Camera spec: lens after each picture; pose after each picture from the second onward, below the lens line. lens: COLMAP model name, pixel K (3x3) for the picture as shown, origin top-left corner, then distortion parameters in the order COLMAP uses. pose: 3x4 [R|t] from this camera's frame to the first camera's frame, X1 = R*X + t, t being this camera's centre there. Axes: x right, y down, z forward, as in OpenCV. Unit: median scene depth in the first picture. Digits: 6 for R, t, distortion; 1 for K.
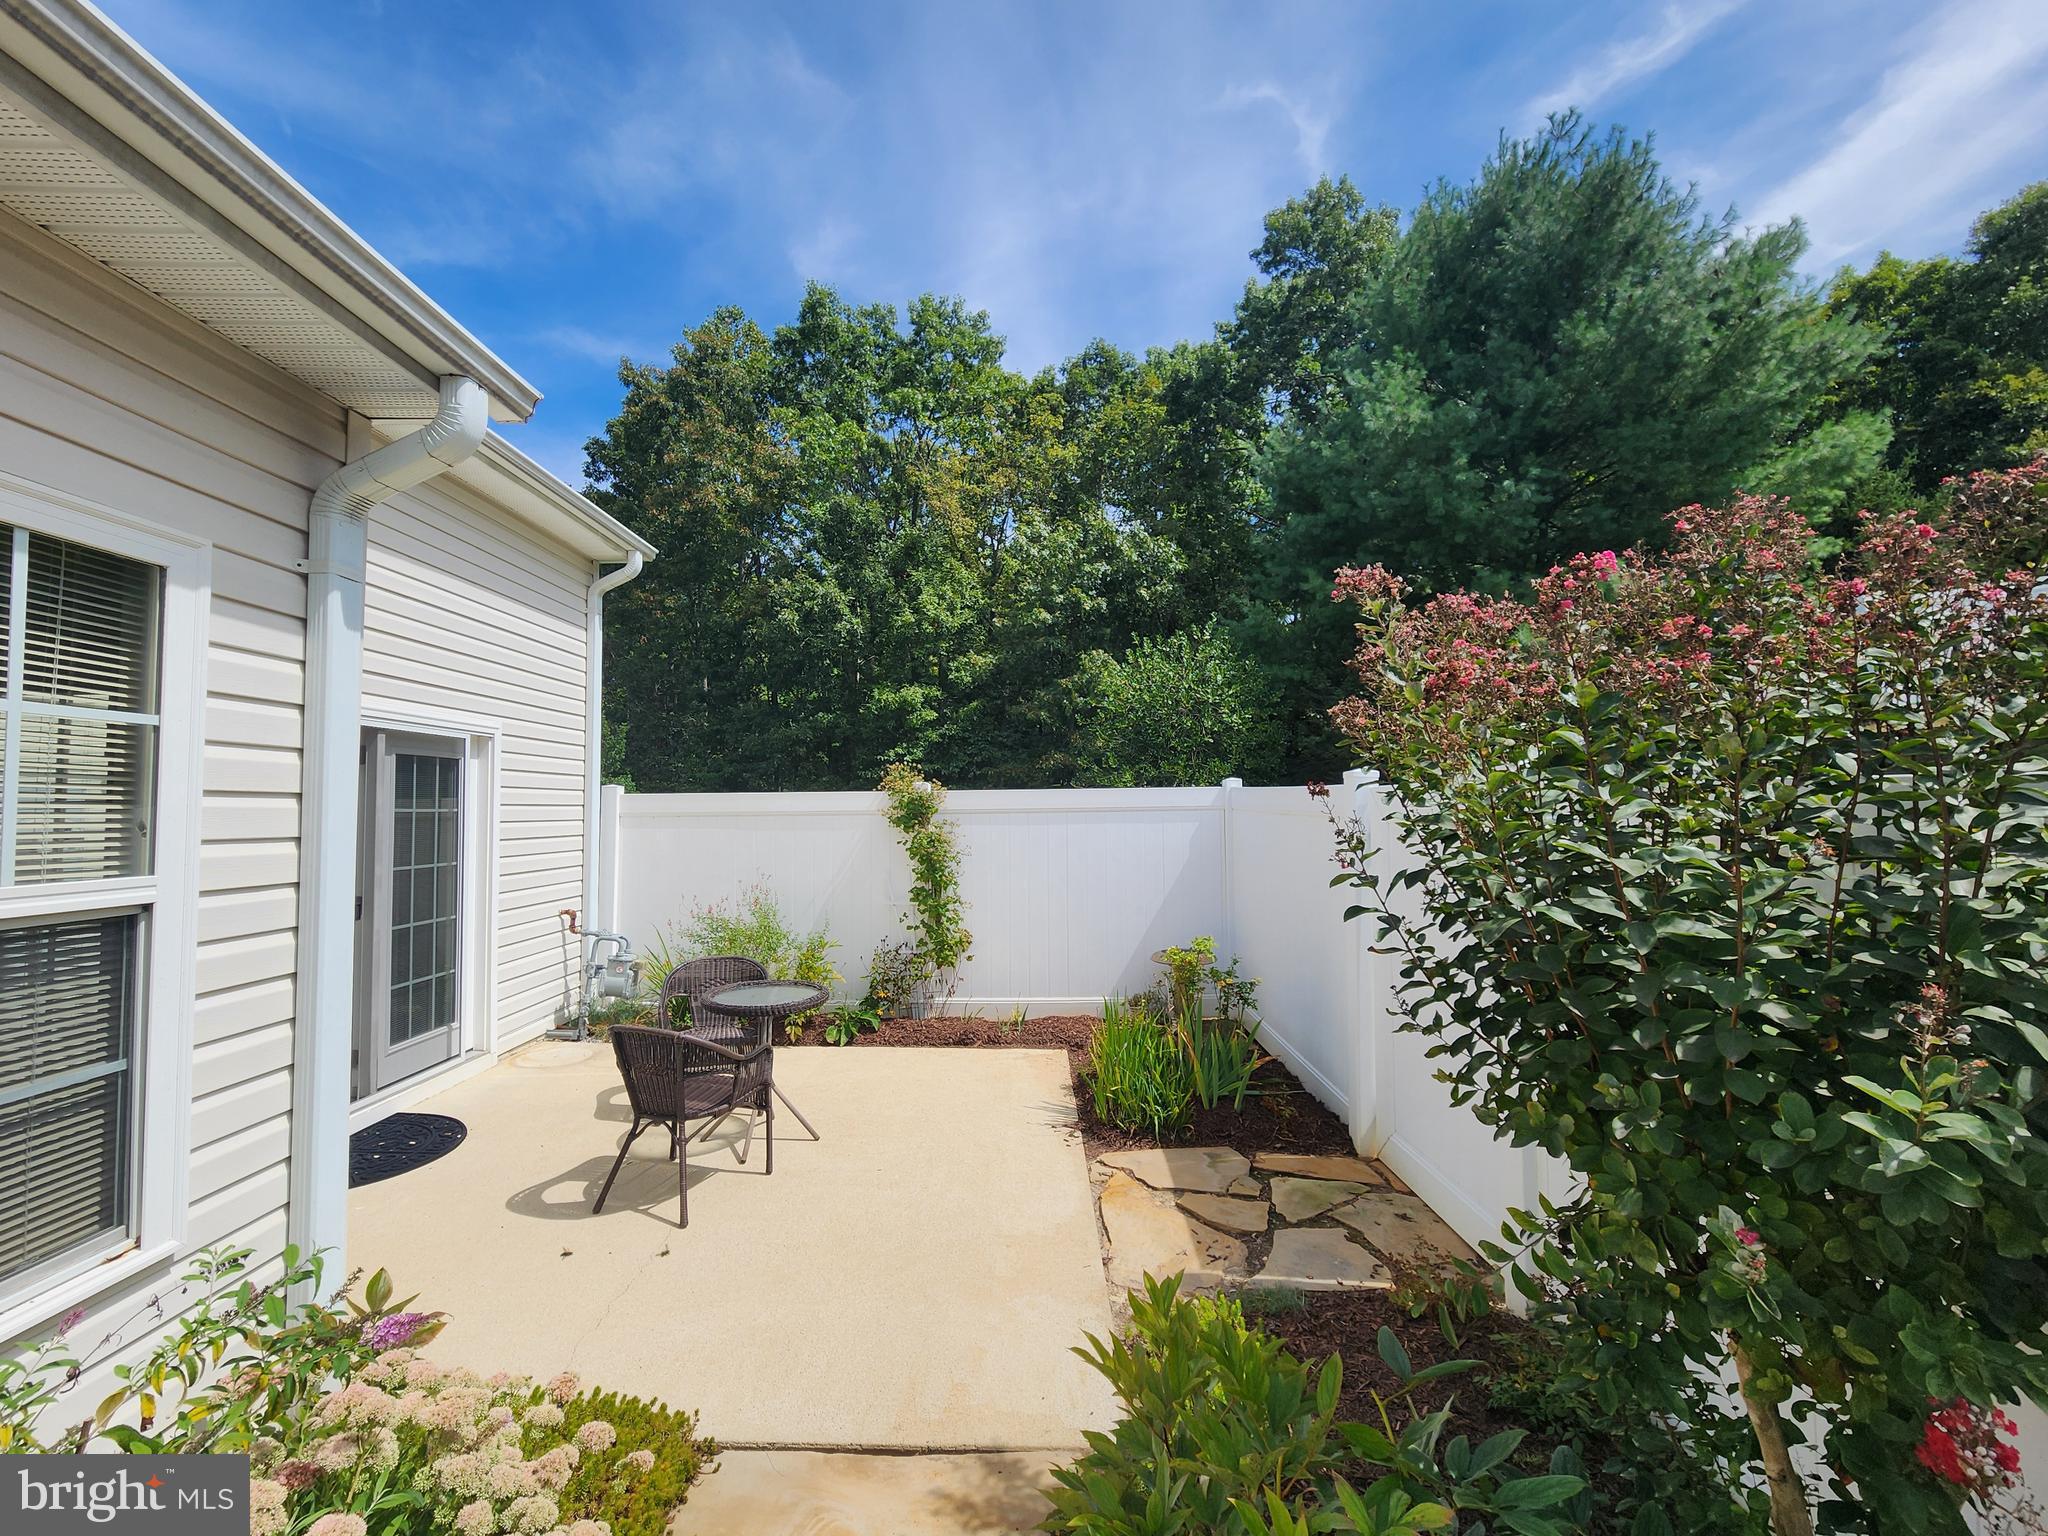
lens RADIAL K [[841.8, 0, 1024.2], [0, 841.8, 764.6], [0, 0, 1]] dist [-0.000184, -0.000333]
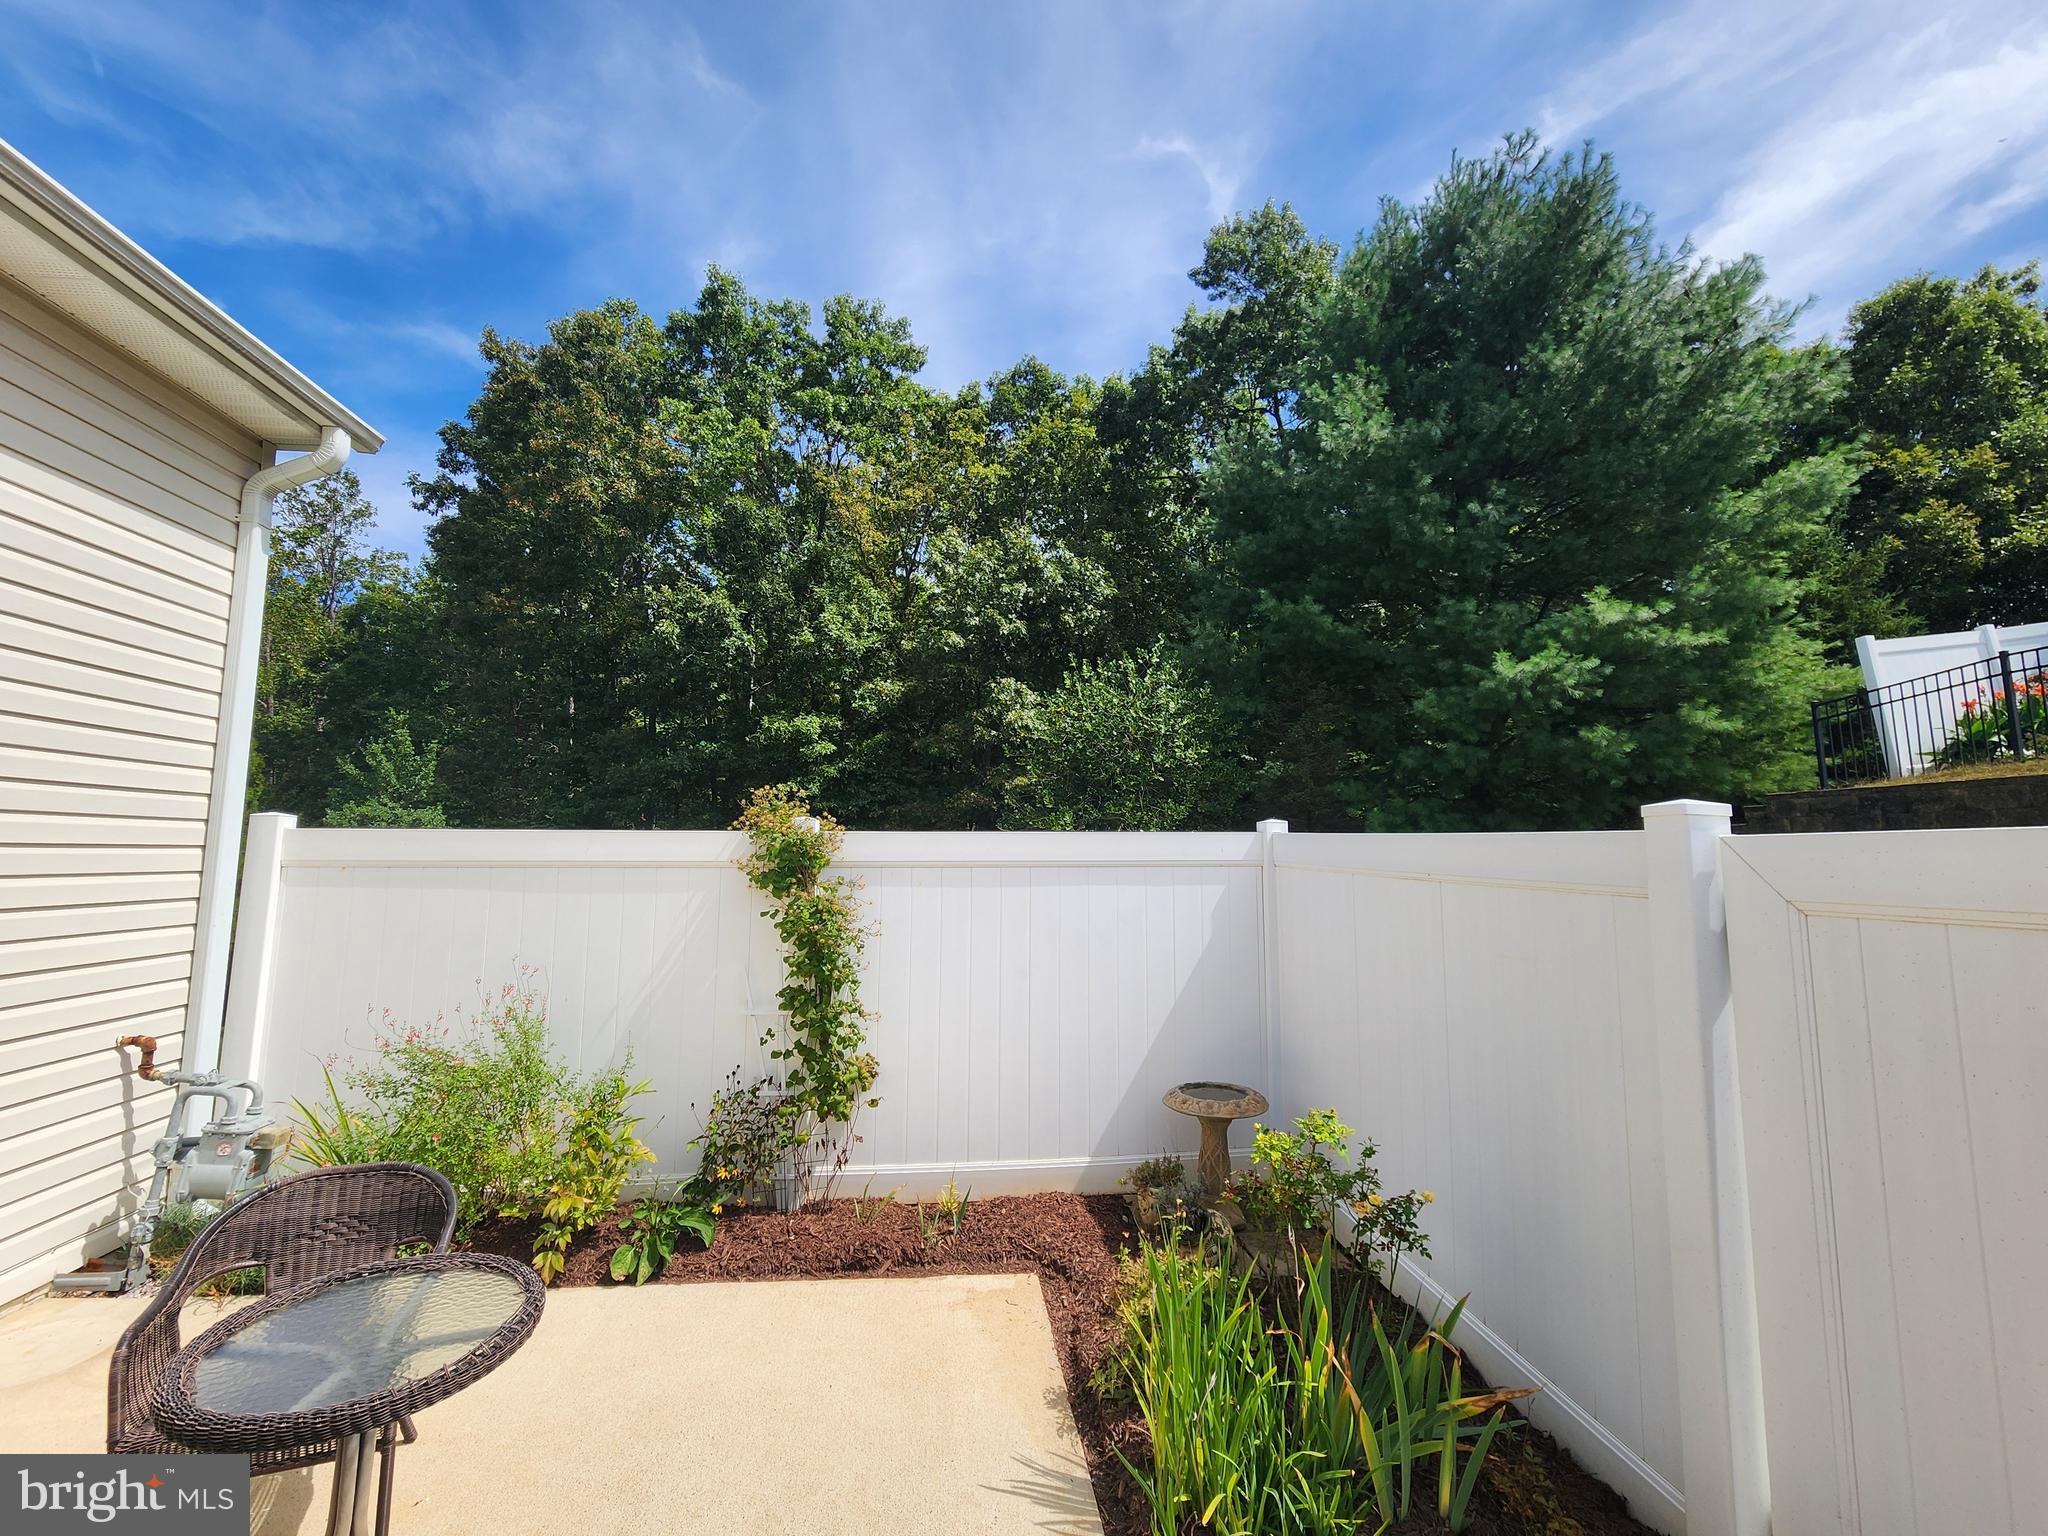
lens RADIAL K [[841.8, 0, 1023.2], [0, 841.8, 760.1], [0, 0, 1]] dist [-0.000184, -0.000333]
pose [[0.993343, 0.025678, 0.112298, -0.034841], [-0.019227, 0.998122, -0.058157, 0.013417], [-0.113581, 0.055611, 0.991971, 0.394775]]
